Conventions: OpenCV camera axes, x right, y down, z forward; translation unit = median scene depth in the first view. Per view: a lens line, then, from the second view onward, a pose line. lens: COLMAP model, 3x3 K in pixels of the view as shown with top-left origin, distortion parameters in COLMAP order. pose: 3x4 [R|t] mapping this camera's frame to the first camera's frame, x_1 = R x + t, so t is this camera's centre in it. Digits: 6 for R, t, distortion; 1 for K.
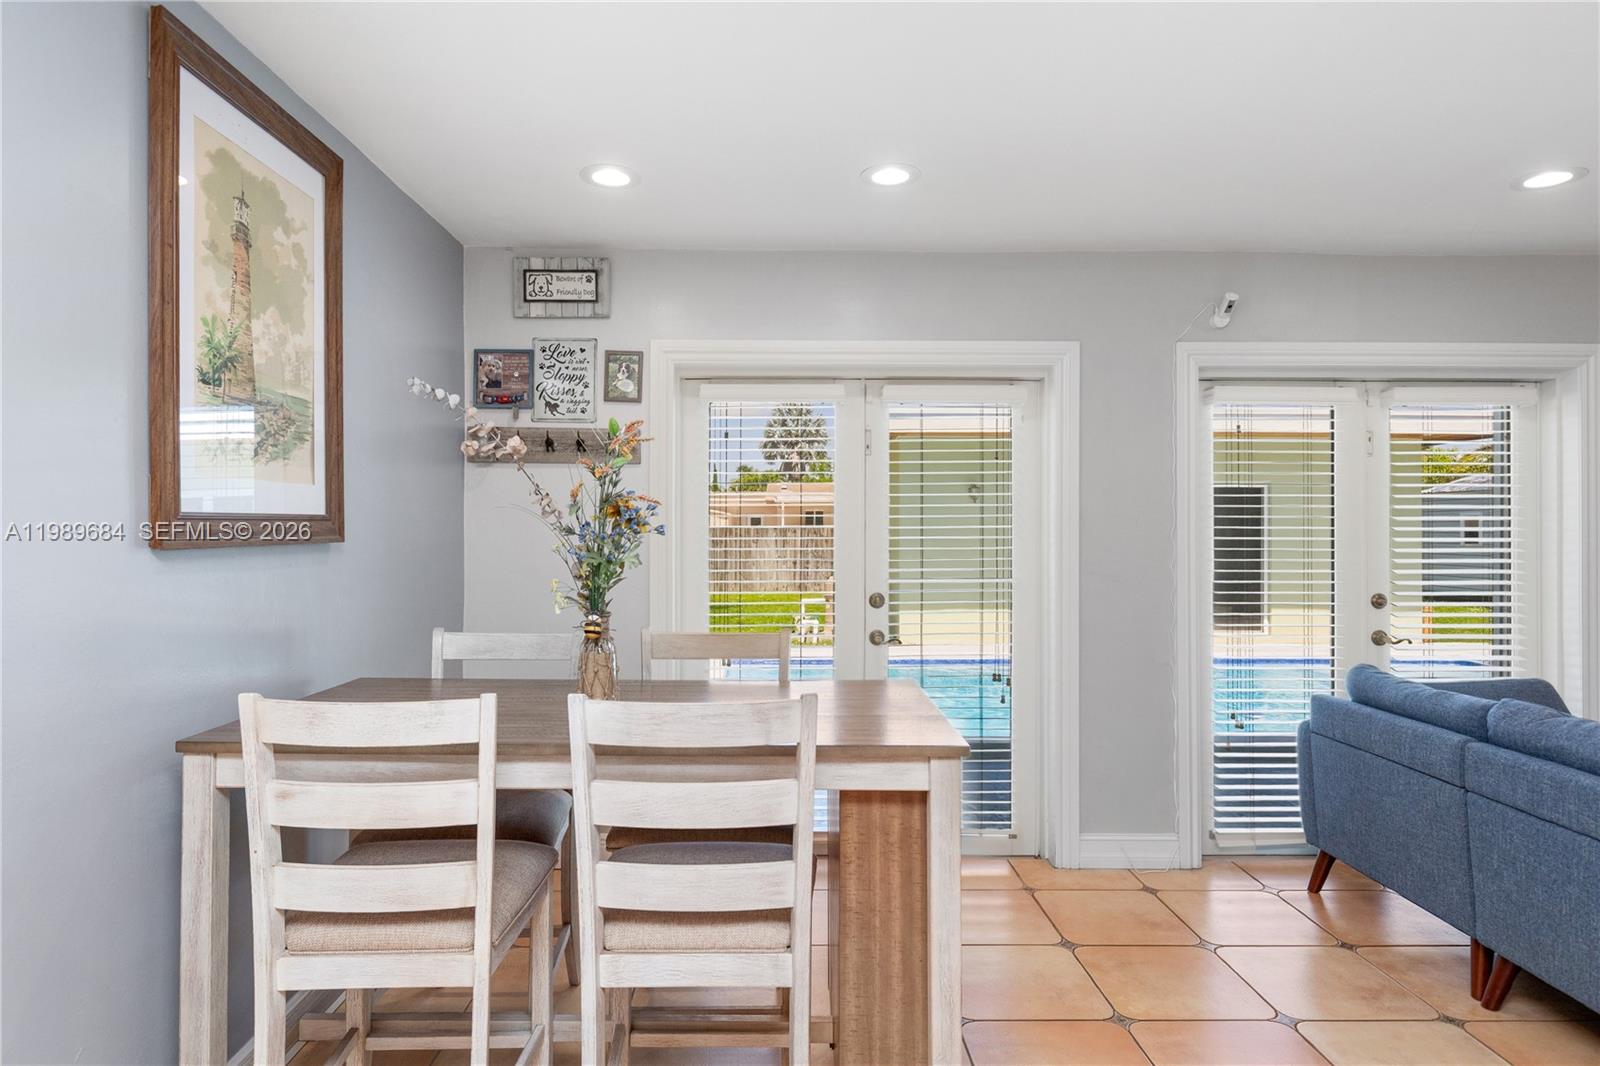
lens RADIAL K [[909.2, 0, 777.1], [0, 909.2, 523.6], [0, 0, 1]] dist [0.001067, 0.000008]
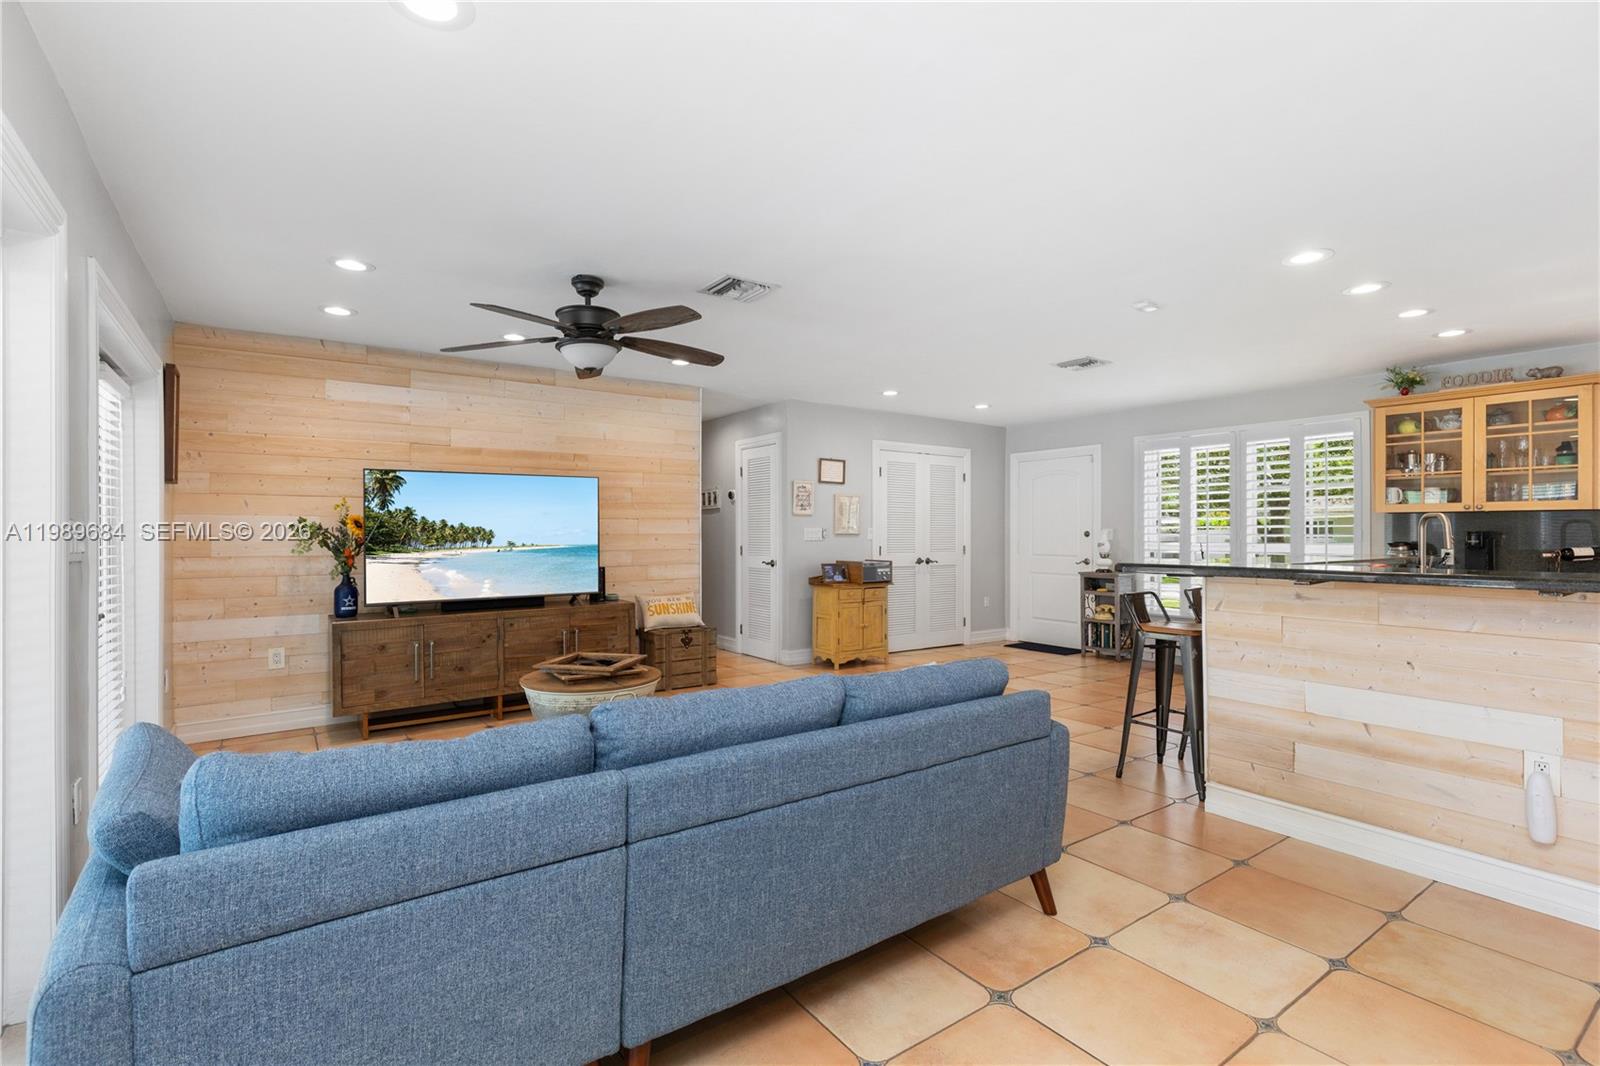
lens RADIAL K [[738.7, 0, 792.1], [0, 738.7, 529.0], [0, 0, 1]] dist [0.011968, -0.000249]
pose [[-0.571626, 0.001389, 0.820513, 0.155003], [-0.003922, 0.999983, -0.004426, 0.036557], [-0.820505, -0.005748, -0.571610, 0.901467]]
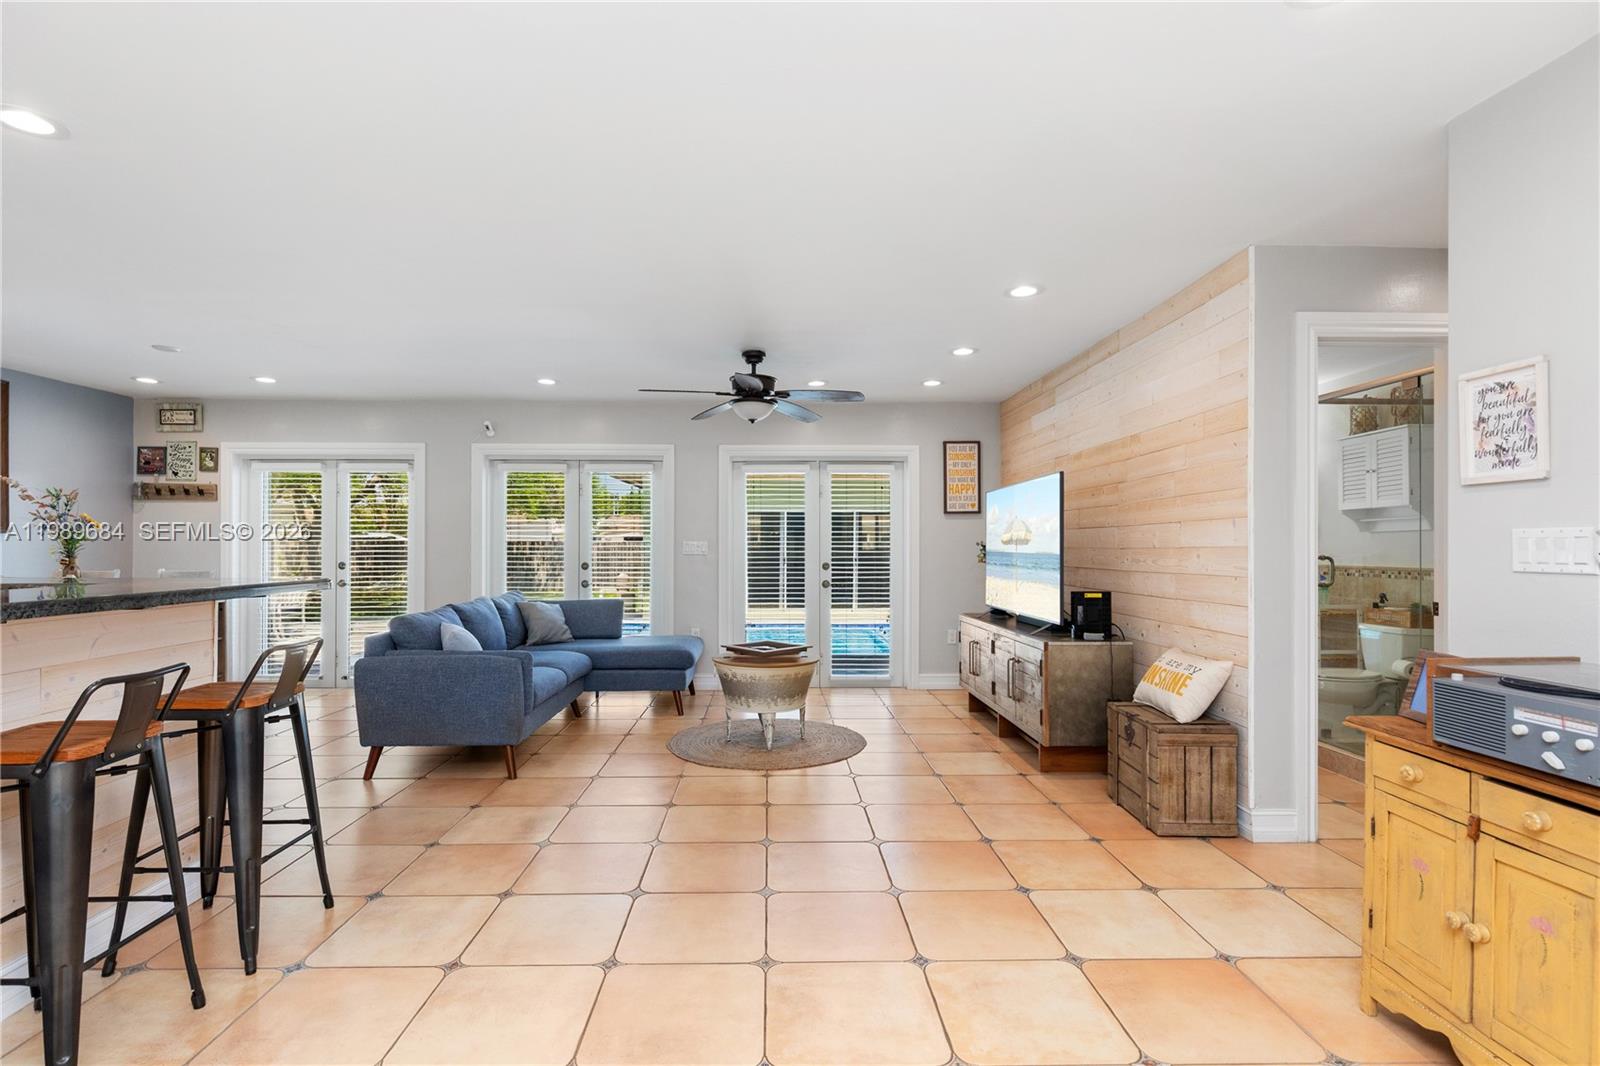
lens RADIAL K [[765.3, 0, 782.8], [0, 765.3, 542.2], [0, 0, 1]] dist [0.000376, -0.000312]
pose [[0.999953, -0.001227, 0.009596, 1.182949], [0.001234, 0.999999, -0.000748, 0.035169], [-0.009595, 0.000760, 0.999954, -0.818479]]
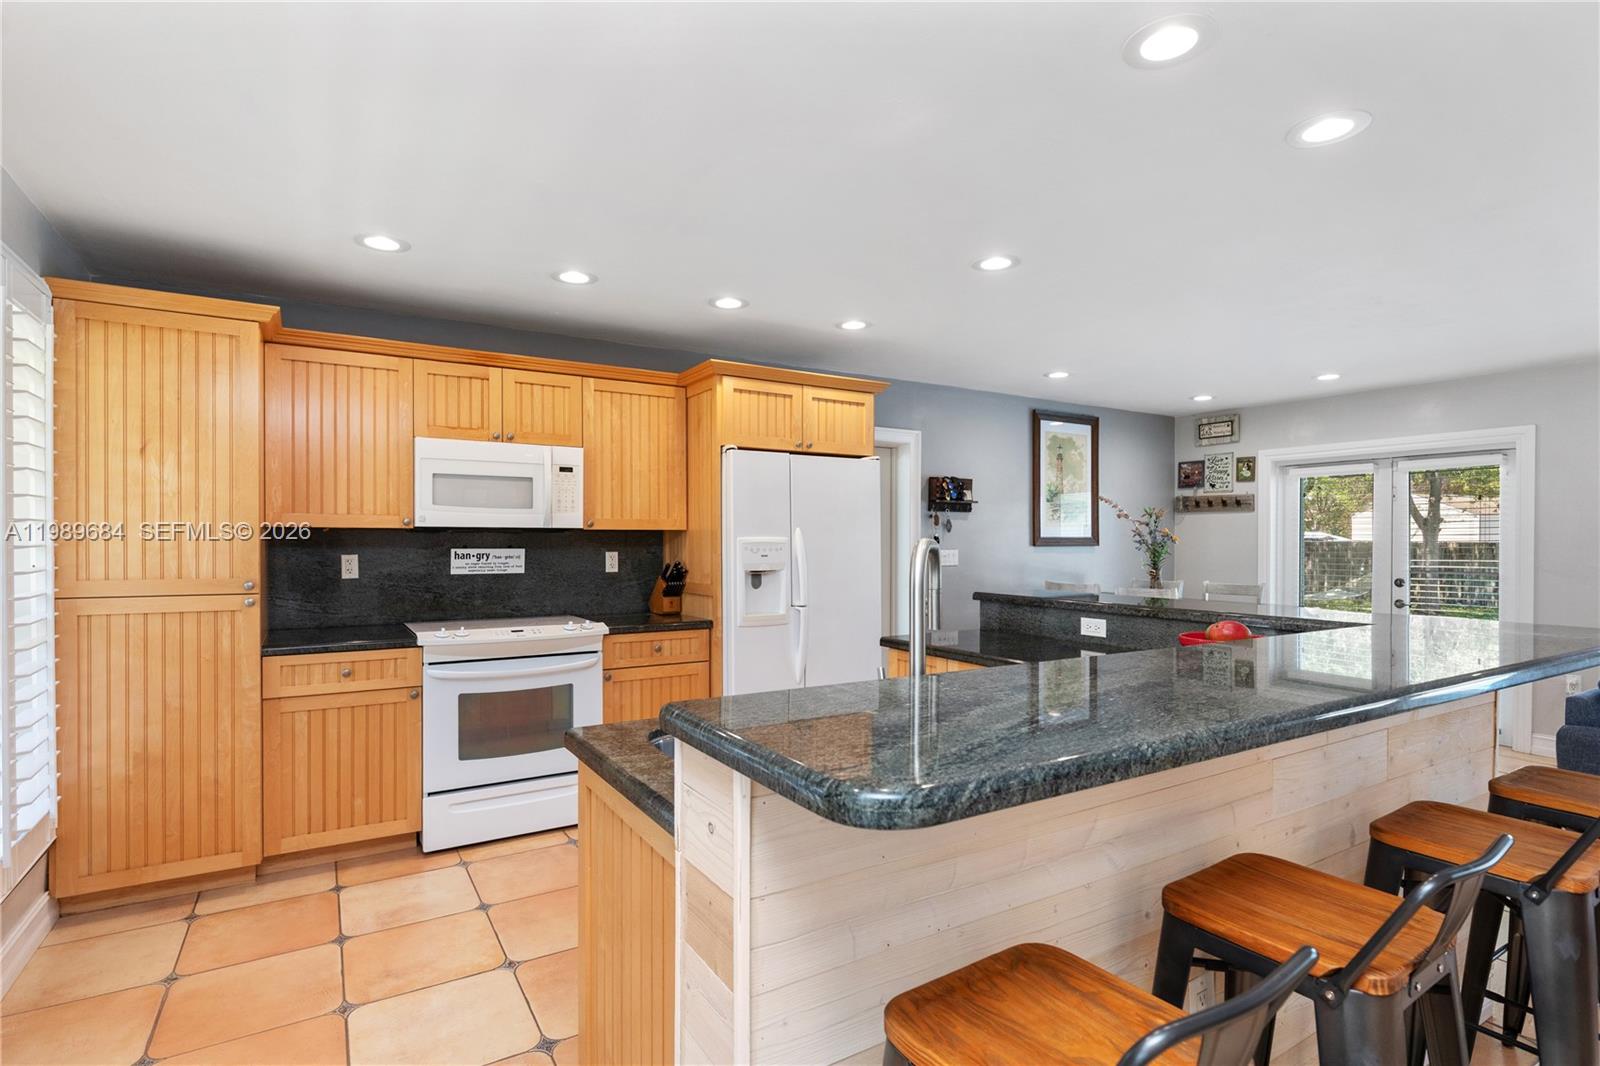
lens RADIAL K [[786.5, 0, 787.0], [0, 786.5, 546.6], [0, 0, 1]] dist [-0.001516, -0.001072]
pose [[0.508823, 0.004816, -0.860858, 0.873472], [0.001378, 0.999979, 0.006409, 0.003095], [0.860870, -0.004447, 0.508806, -0.849148]]
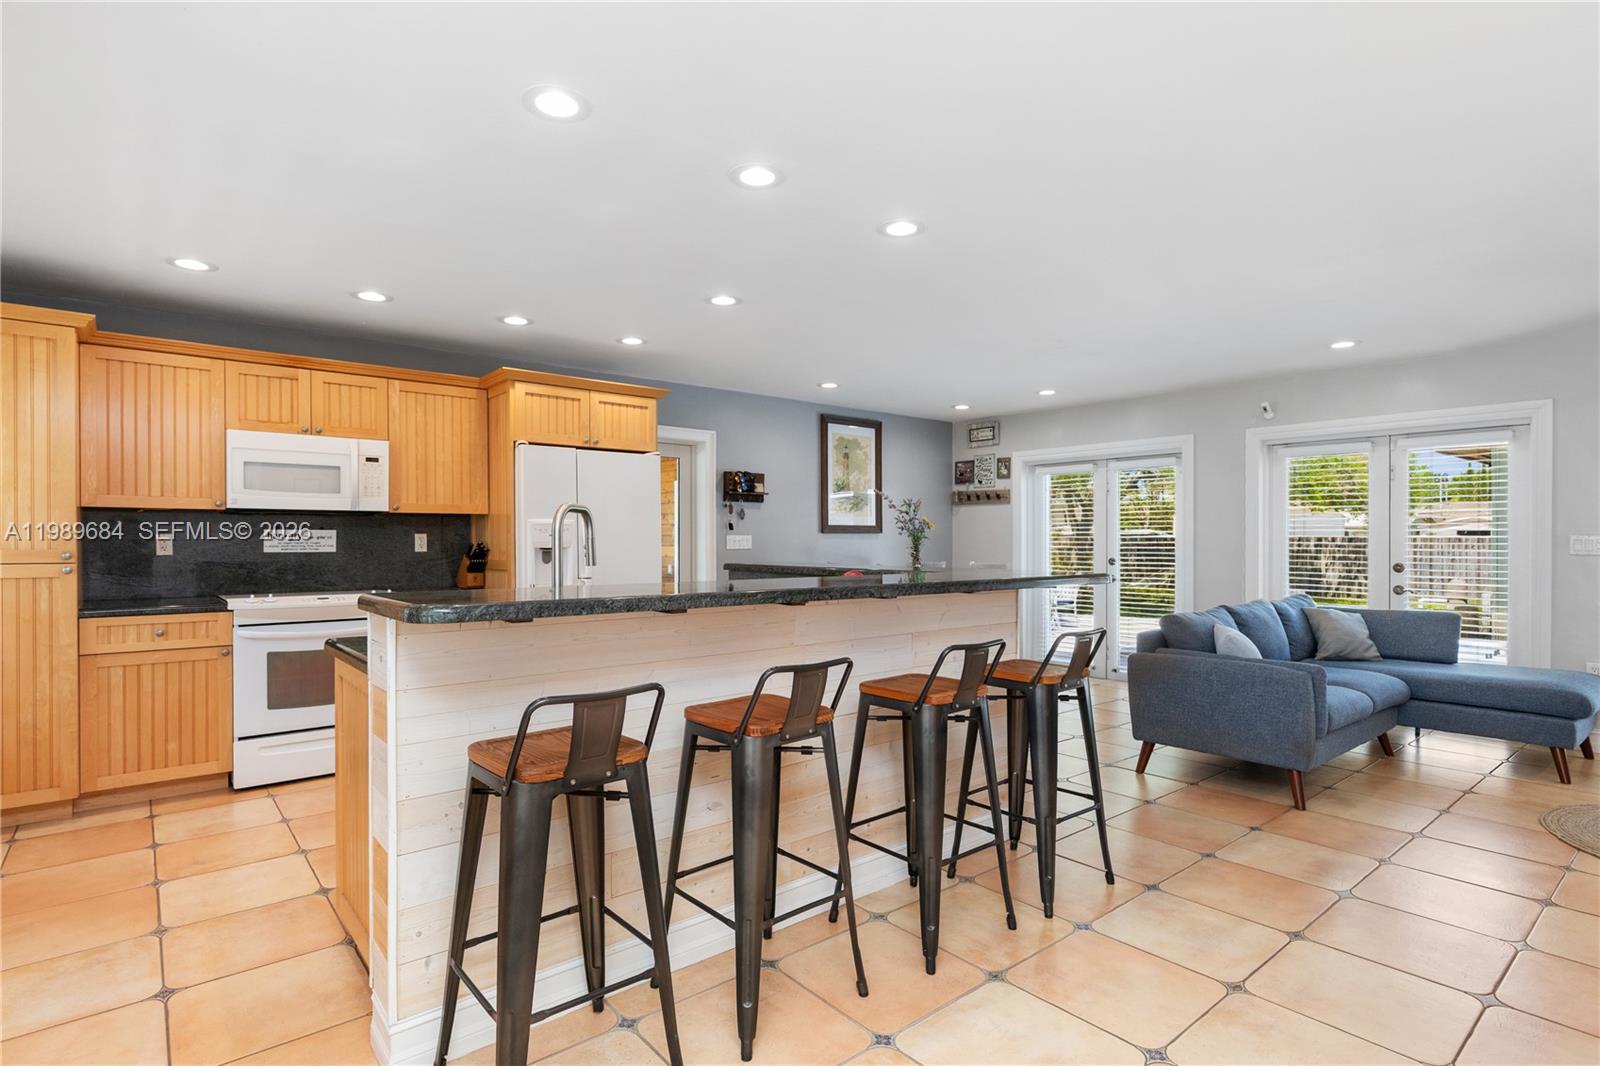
lens RADIAL K [[802.3, 0, 784.5], [0, 802.3, 545.5], [0, 0, 1]] dist [-0.000963, 0.000041]
pose [[0.627276, 0.001433, -0.778795, 1.181498], [0.004116, 0.999978, 0.005155, 0.035095], [0.778786, -0.006439, 0.627257, -0.847448]]
